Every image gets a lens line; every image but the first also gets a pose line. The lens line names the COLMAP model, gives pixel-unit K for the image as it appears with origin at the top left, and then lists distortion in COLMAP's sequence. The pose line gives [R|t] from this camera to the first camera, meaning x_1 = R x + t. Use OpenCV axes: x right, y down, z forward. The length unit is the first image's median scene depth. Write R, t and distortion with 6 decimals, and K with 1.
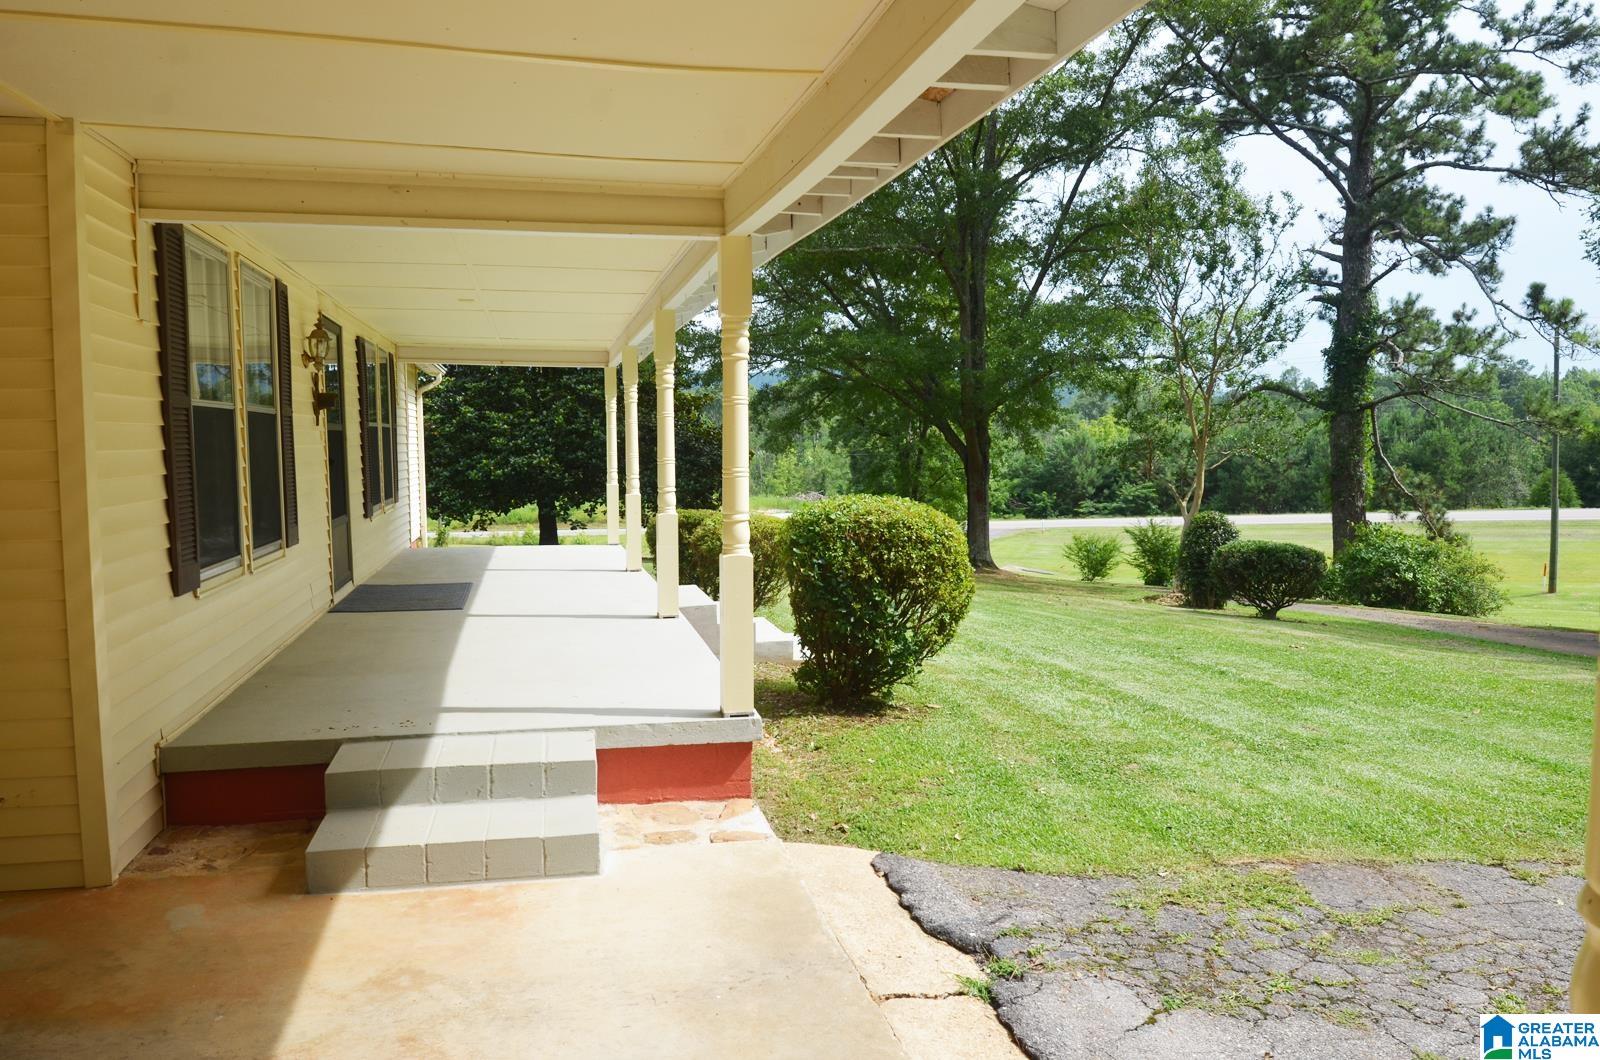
lens RADIAL K [[1132.4, 0, 796.6], [0, 1132.4, 535.1], [0, 0, 1]] dist [0.006887, -0.047440]
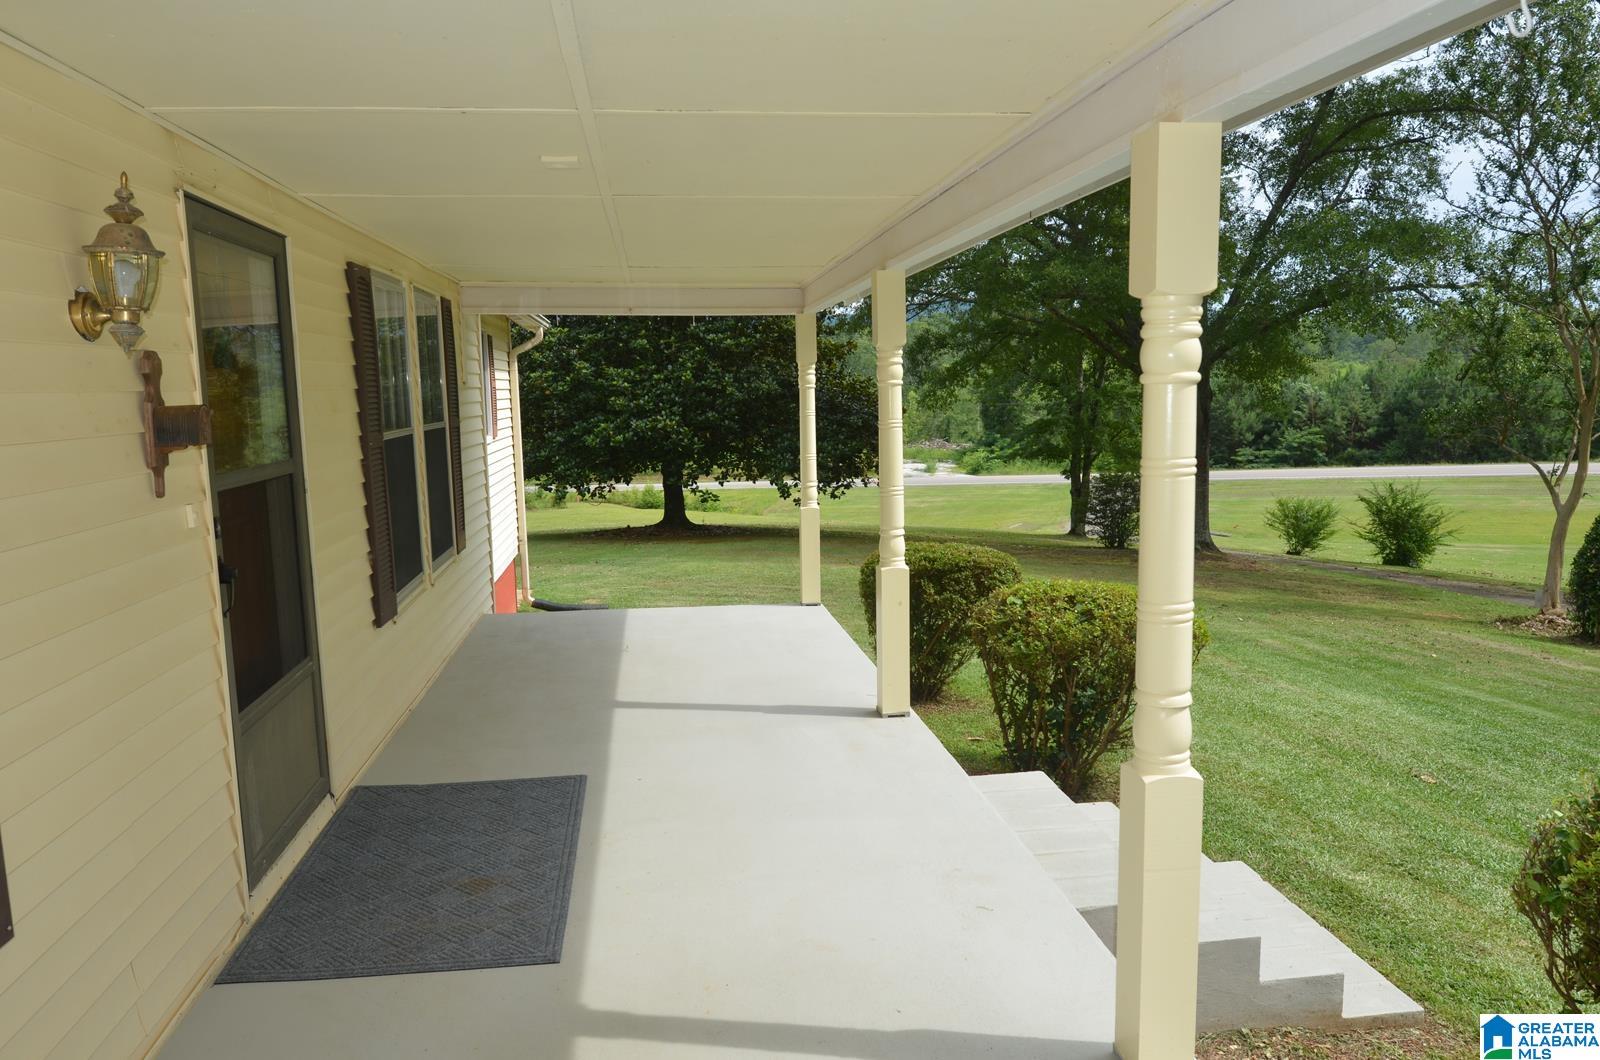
lens RADIAL K [[1132.4, 0, 785.9], [0, 1132.4, 532.5], [0, 0, 1]] dist [0.006887, -0.047440]
pose [[0.994111, -0.000550, -0.108368, -0.041666], [0.005663, 0.998884, 0.046882, -0.022724], [0.108221, -0.047220, 0.993005, 0.149095]]
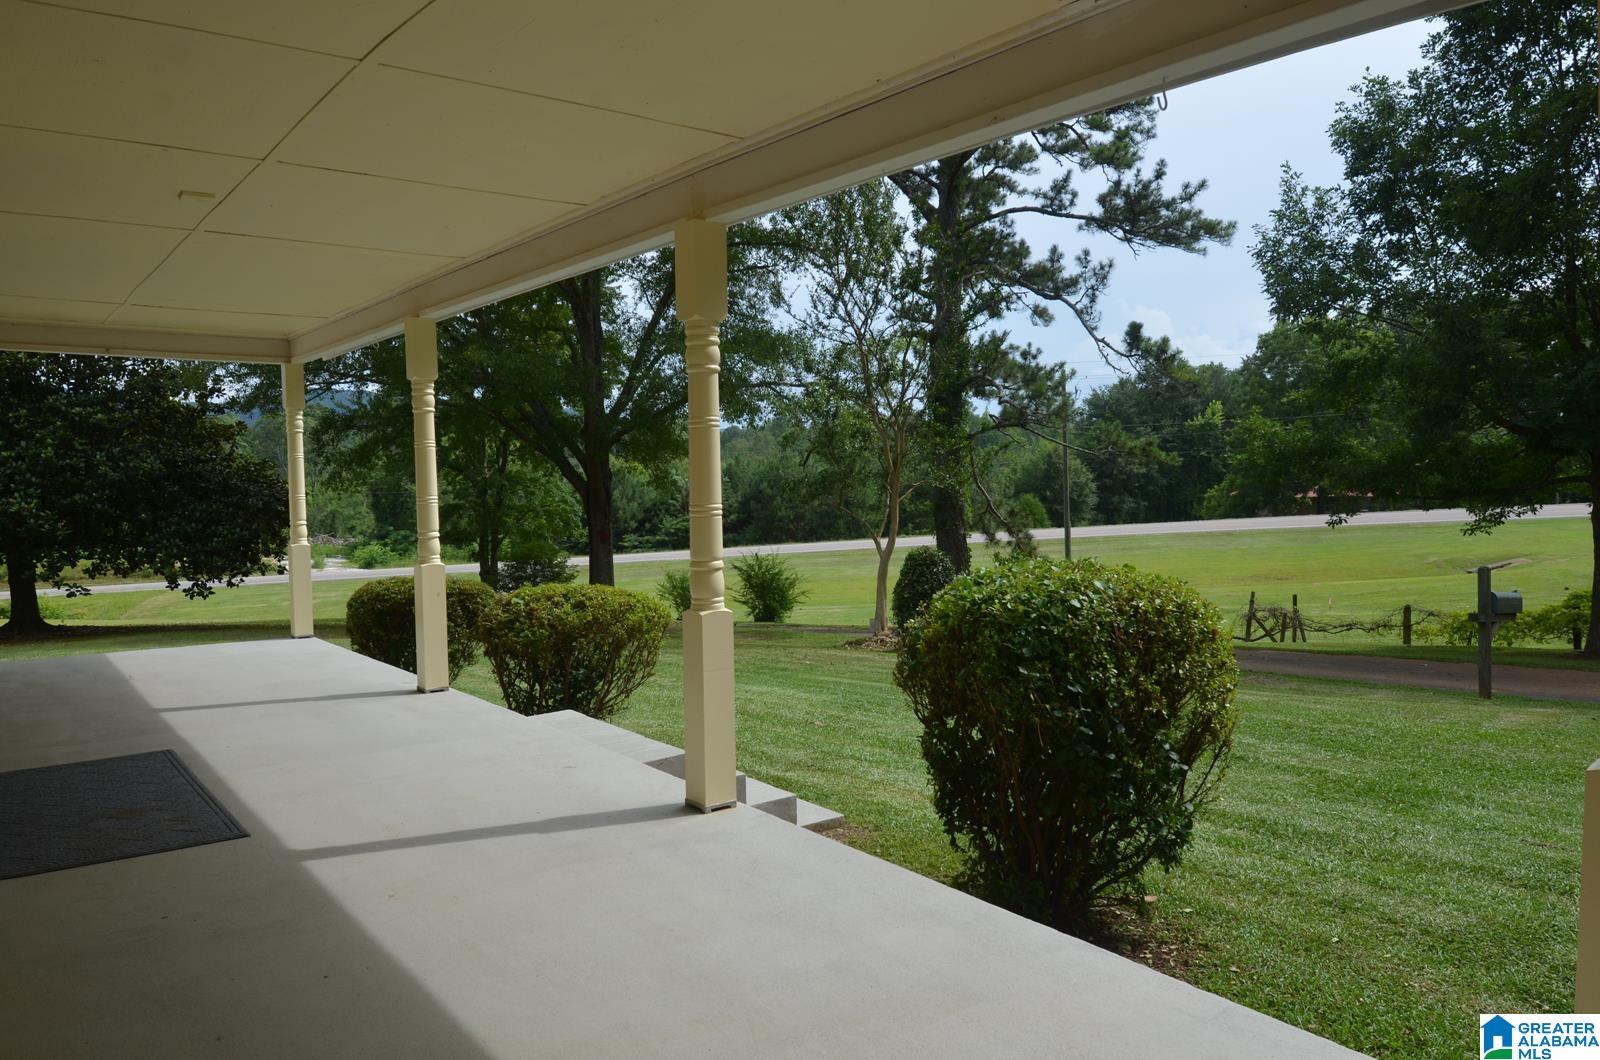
lens RADIAL K [[1132.4, 0, 794.1], [0, 1132.4, 528.0], [0, 0, 1]] dist [0.006887, -0.047440]
pose [[0.910946, -0.029090, 0.411499, -0.065379], [0.044231, 0.998648, -0.027318, -0.009097], [-0.410148, 0.043086, 0.911001, 0.112216]]
